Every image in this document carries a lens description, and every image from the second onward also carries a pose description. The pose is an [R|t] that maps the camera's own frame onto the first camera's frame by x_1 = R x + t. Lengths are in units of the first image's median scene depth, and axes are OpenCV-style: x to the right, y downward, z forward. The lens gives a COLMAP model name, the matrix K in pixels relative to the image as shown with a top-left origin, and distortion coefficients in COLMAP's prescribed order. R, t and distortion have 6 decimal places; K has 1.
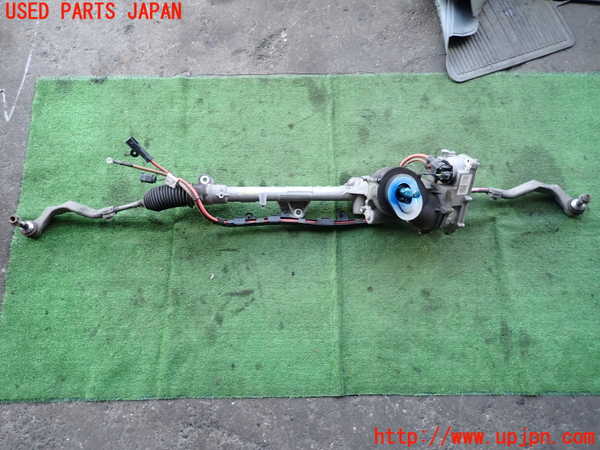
lens RADIAL K [[449.1, 0, 300.0], [0, 449.1, 225.0], [0, 0, 1]] dist [0.013572, -0.000147]
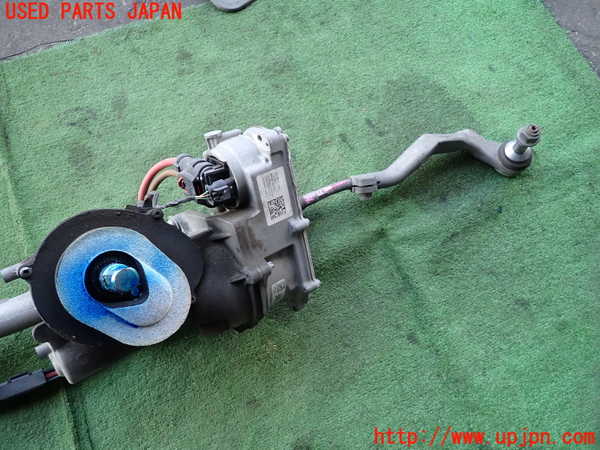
lens RADIAL K [[449.1, 0, 300.0], [0, 449.1, 225.0], [0, 0, 1]] dist [0.013572, -0.000147]
pose [[0.922907, -0.349730, 0.161033, 0.278253], [0.357695, 0.933568, -0.022494, -0.043835], [-0.142468, 0.078360, 0.986693, 0.539650]]
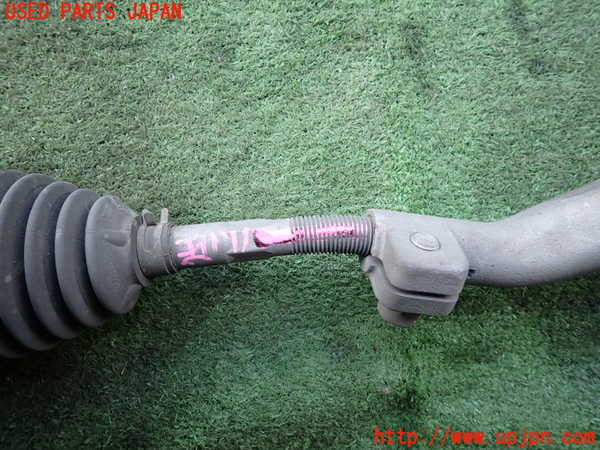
lens RADIAL K [[449.1, 0, 300.0], [0, 449.1, 225.0], [0, 0, 1]] dist [0.013572, -0.000147]
pose [[0.996969, -0.059520, 0.050099, 0.400223], [0.042329, 0.955300, 0.292593, -0.122017], [-0.065275, -0.289586, 0.954924, 0.894208]]
